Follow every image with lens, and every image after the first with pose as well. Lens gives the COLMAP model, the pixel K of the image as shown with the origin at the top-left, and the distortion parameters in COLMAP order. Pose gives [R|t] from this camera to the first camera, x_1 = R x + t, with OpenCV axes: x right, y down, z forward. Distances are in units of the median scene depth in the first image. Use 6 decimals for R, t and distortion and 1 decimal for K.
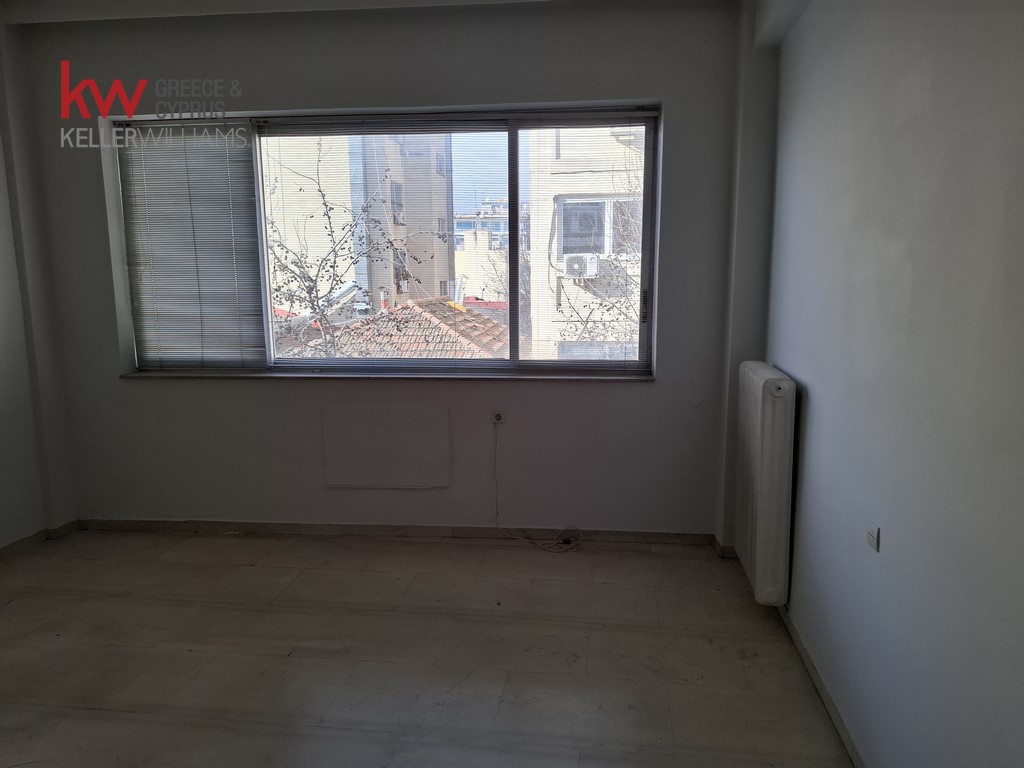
lens RADIAL K [[694.8, 0, 512.0], [0, 694.8, 384.0], [0, 0, 1]] dist [0.077315, -0.046935]
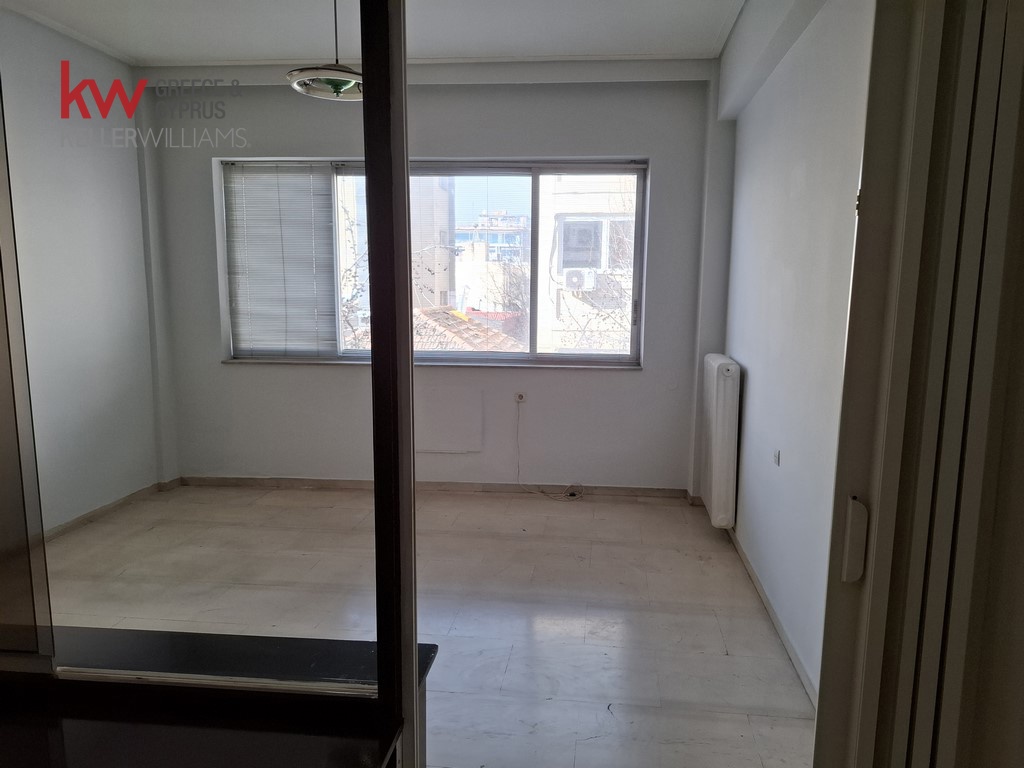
lens RADIAL K [[690.9, 0, 522.0], [0, 690.9, 382.7], [0, 0, 1]] dist [0.100648, -0.099752]
pose [[0.999656, 0.013129, 0.022697, -0.044027], [-0.012730, 0.999763, -0.017654, 0.041139], [-0.022924, 0.017359, 0.999587, -0.260445]]
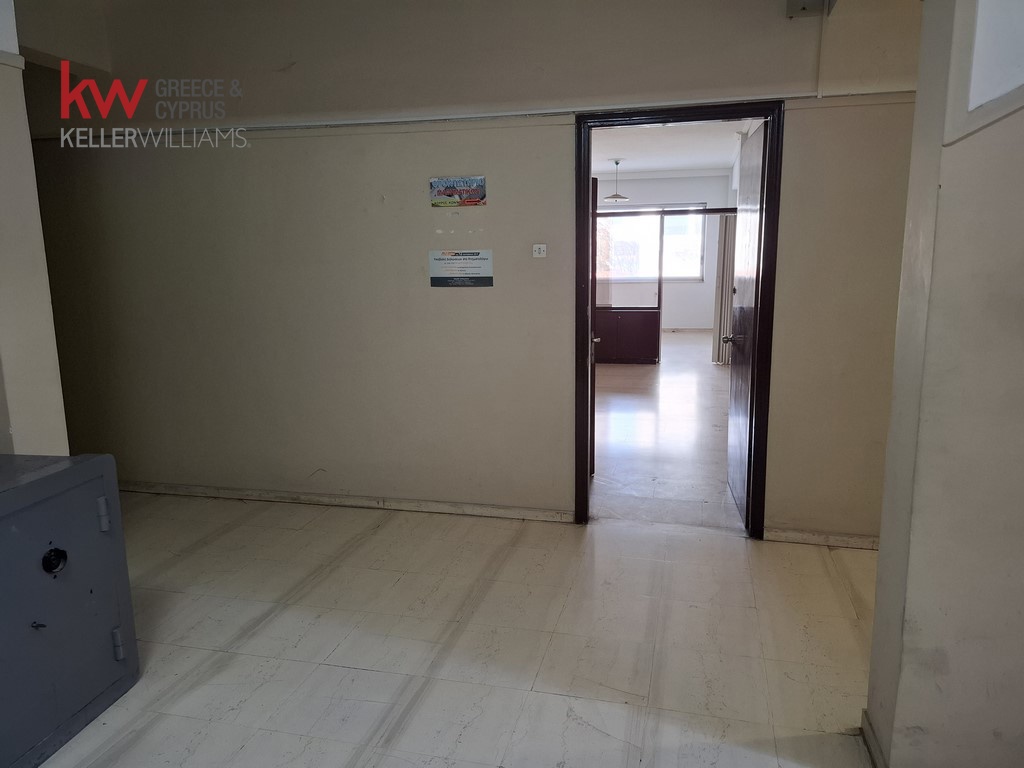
lens RADIAL K [[694.8, 0, 512.0], [0, 694.8, 384.0], [0, 0, 1]] dist [0.077315, -0.046935]
pose [[0.993784, 0.012625, -0.110608, -0.315408], [-0.008501, 0.999254, 0.037677, 0.341006], [0.111001, -0.036503, 0.993150, -2.310987]]
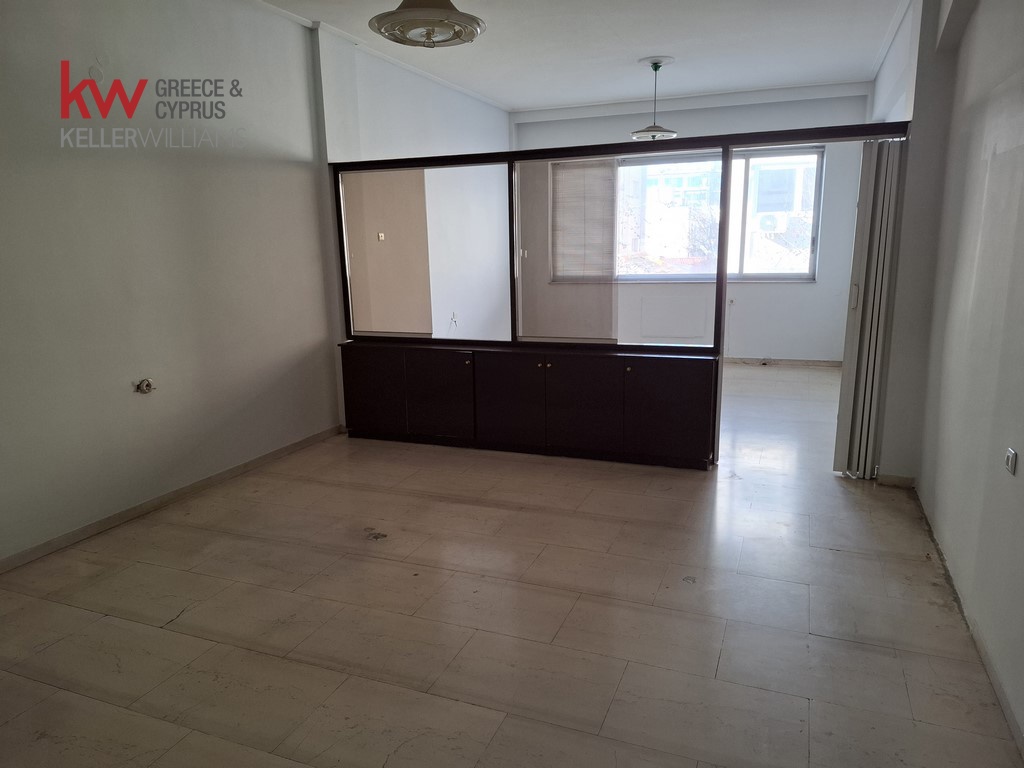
lens RADIAL K [[690.9, 0, 522.0], [0, 690.9, 382.7], [0, 0, 1]] dist [0.100648, -0.099752]
pose [[0.973372, 0.036147, -0.226364, -0.139216], [-0.023344, 0.997986, 0.058985, 0.167460], [0.228040, -0.052130, 0.972255, -1.077327]]
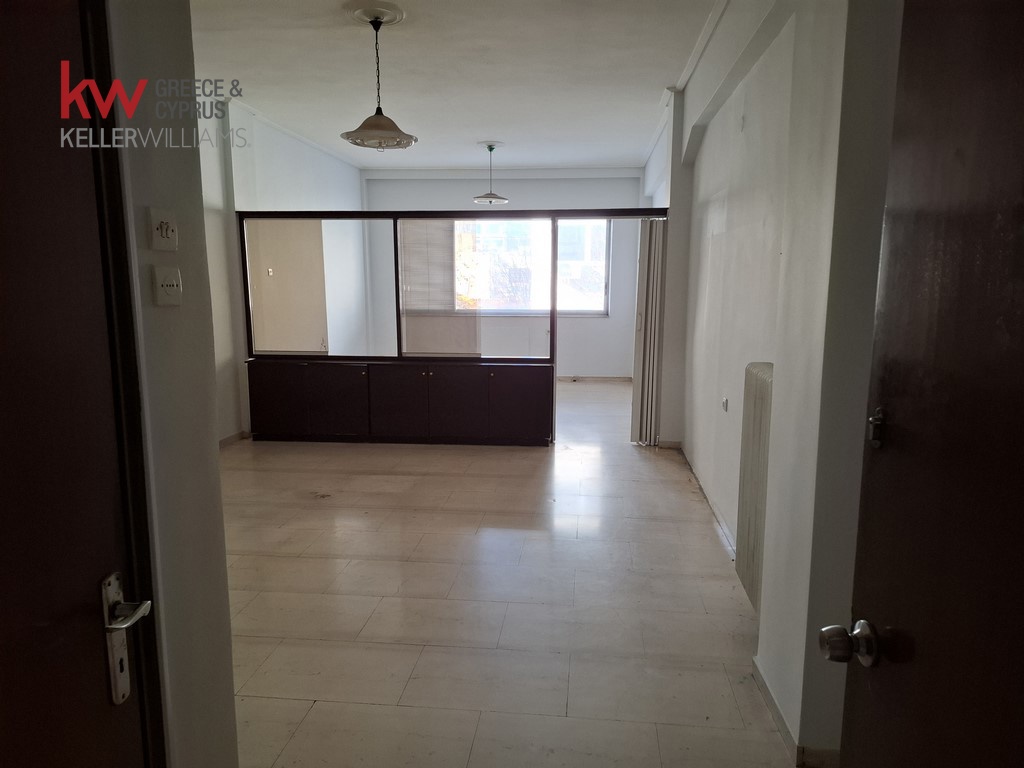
lens RADIAL K [[677.3, 0, 512.0], [0, 677.3, 384.0], [0, 0, 1]] dist [0.109894, -0.091590]
pose [[0.999434, 0.004872, 0.033283, -0.224433], [-0.004986, 0.999982, 0.003347, 0.219381], [-0.033266, -0.003511, 0.999440, -1.408464]]
